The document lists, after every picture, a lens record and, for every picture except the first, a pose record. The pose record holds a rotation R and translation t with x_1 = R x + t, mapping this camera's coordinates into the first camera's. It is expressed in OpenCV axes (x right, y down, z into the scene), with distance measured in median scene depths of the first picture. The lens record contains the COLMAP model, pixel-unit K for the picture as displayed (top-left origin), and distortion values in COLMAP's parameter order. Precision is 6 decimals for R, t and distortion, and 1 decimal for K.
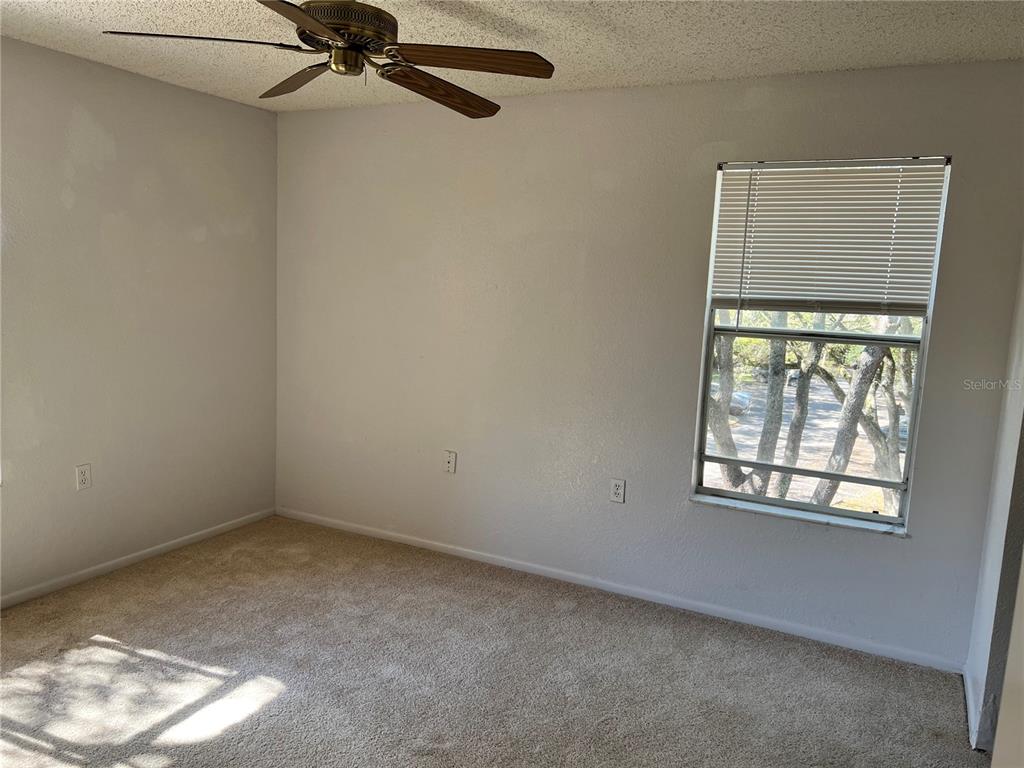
lens RADIAL K [[769.3, 0, 510.4], [0, 769.3, 389.5], [0, 0, 1]] dist [0.056498, -0.067825]
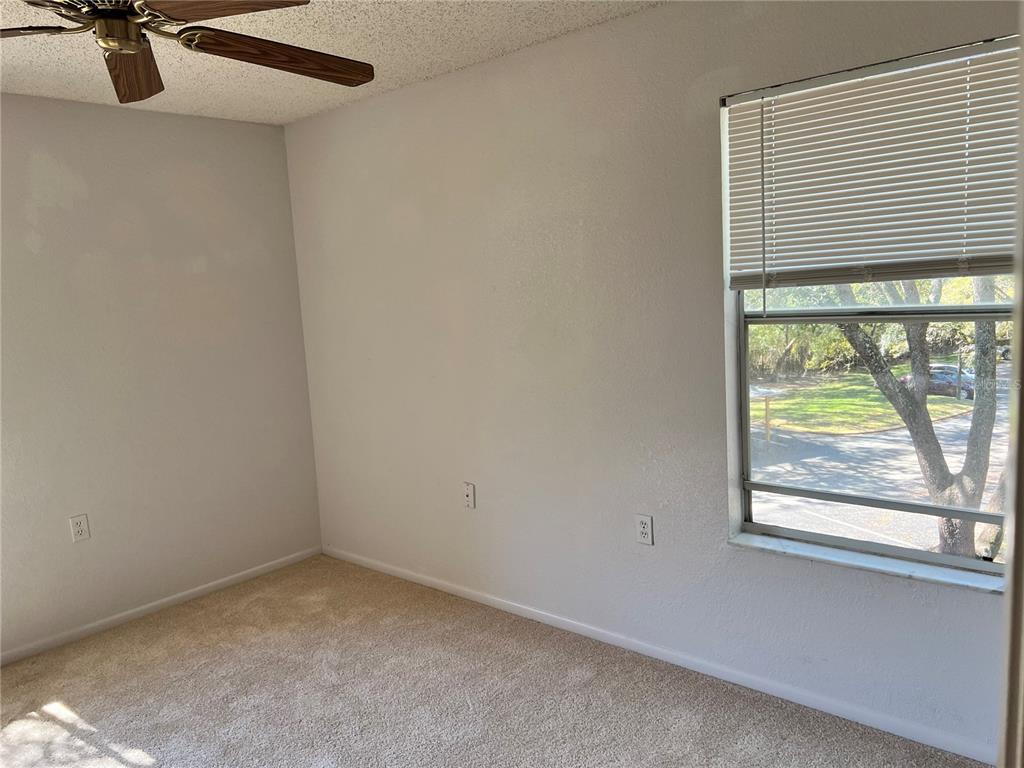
lens RADIAL K [[774.4, 0, 516.8], [0, 774.4, 386.7], [0, 0, 1]] dist [0.040058, -0.037059]
pose [[0.965085, -0.067239, -0.253161, 0.235120], [0.064963, 0.997737, -0.017349, -0.010508], [0.253754, 0.000297, 0.967269, 0.201838]]
